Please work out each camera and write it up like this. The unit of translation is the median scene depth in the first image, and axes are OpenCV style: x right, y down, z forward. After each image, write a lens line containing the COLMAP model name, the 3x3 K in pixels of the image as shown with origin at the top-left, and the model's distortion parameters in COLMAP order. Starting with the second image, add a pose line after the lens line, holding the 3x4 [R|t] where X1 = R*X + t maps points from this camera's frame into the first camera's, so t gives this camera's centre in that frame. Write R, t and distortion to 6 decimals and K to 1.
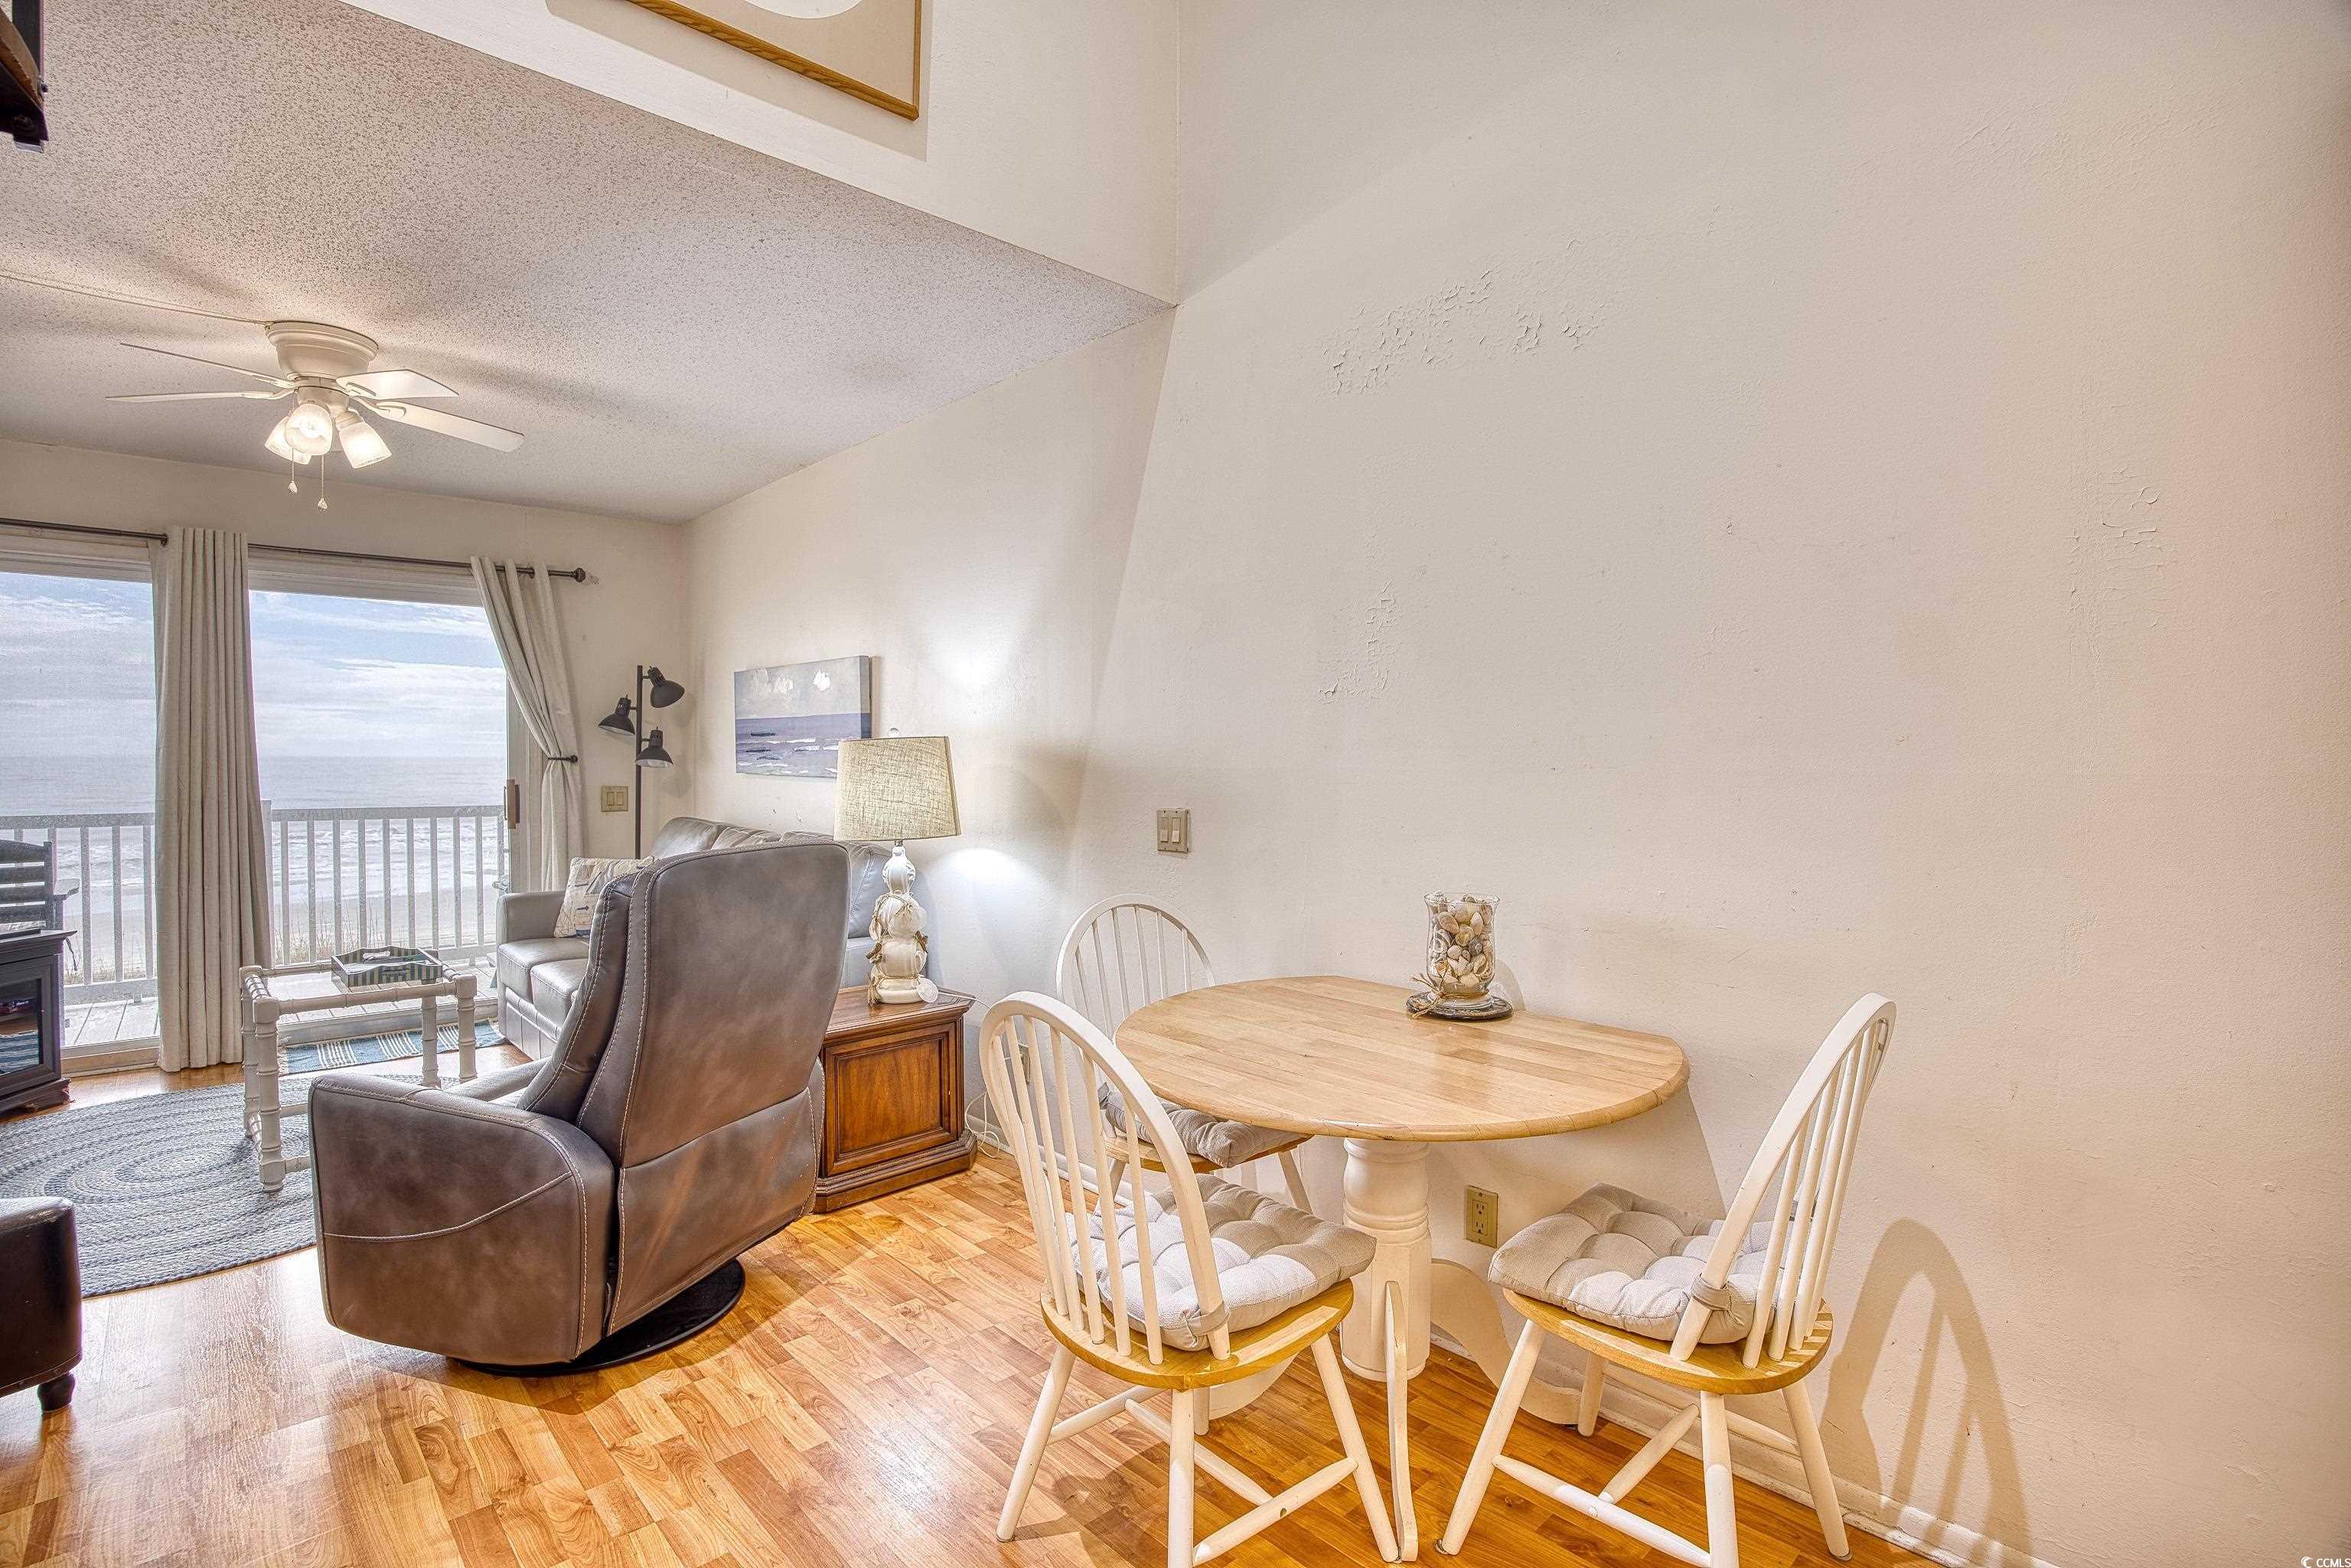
lens RADIAL K [[1102.3, 0, 1172.9], [0, 1102.3, 792.0], [0, 0, 1]] dist [-0.053841, 0.011512]
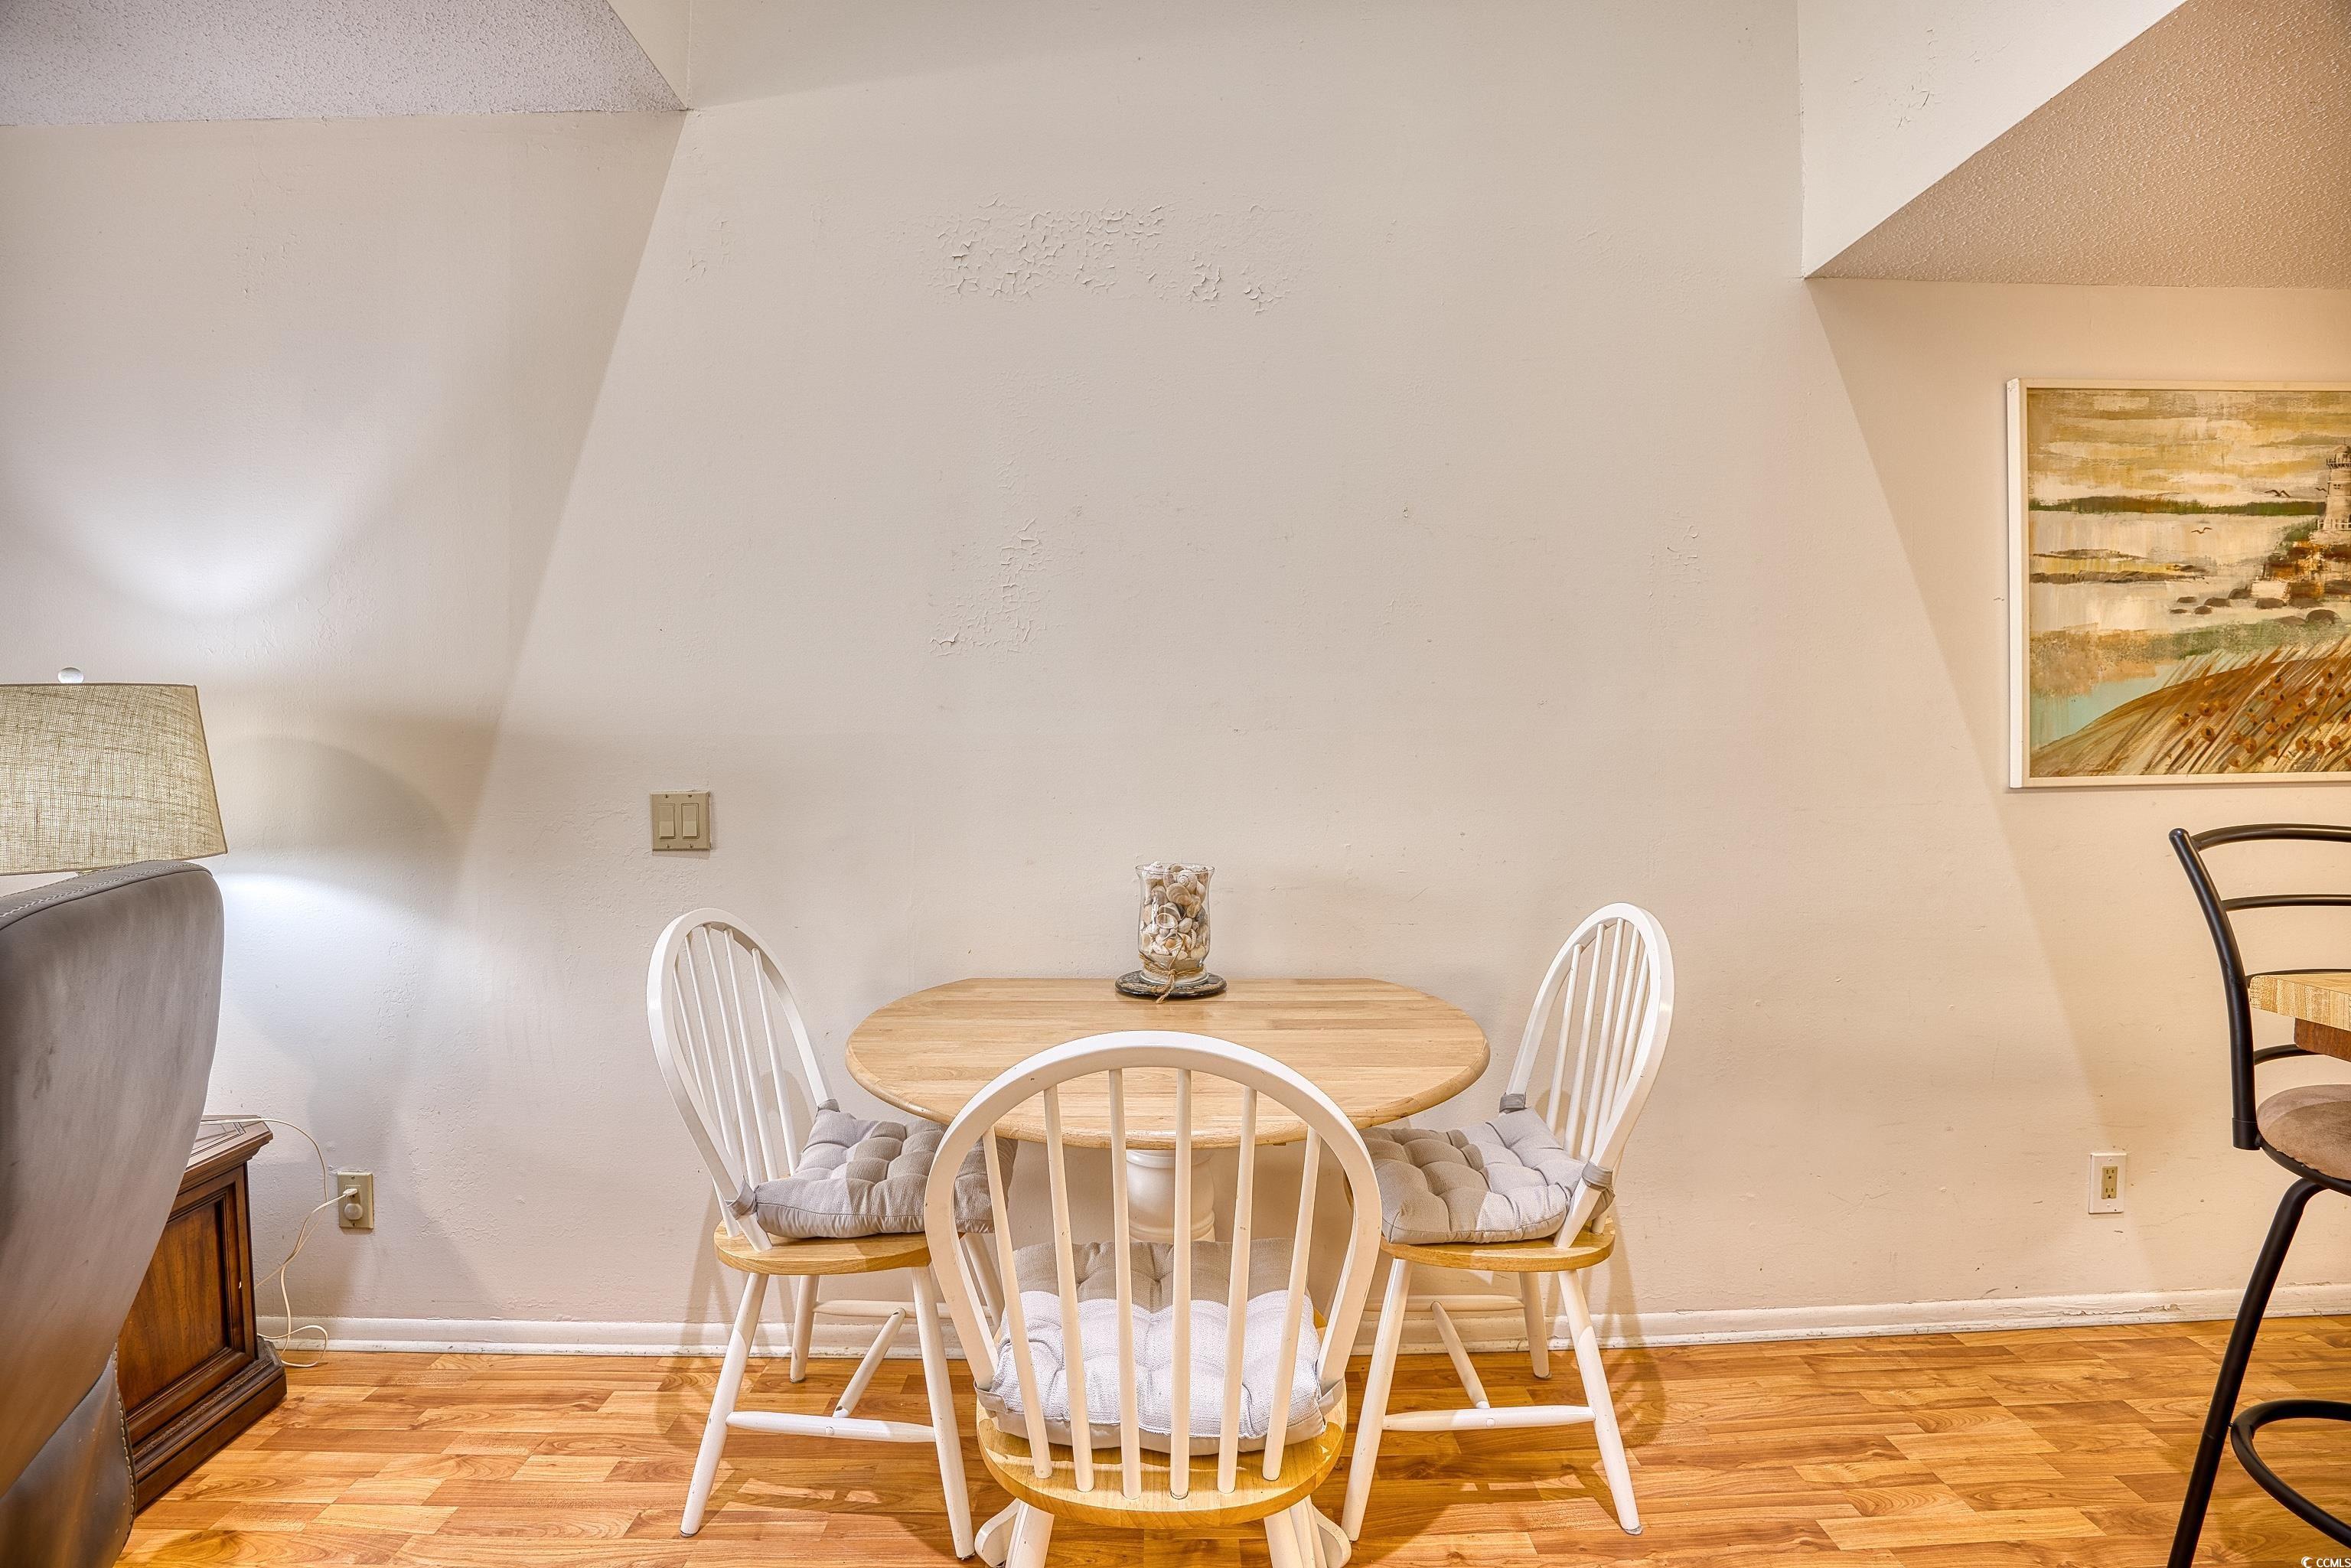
lens RADIAL K [[1102.3, 0, 1164.4], [0, 1102.3, 788.1], [0, 0, 1]] dist [-0.053841, 0.011512]
pose [[0.676011, -0.026890, 0.736401, -0.343390], [0.026749, 0.999571, 0.011945, 0.013809], [-0.736406, 0.011623, 0.676440, 0.294724]]
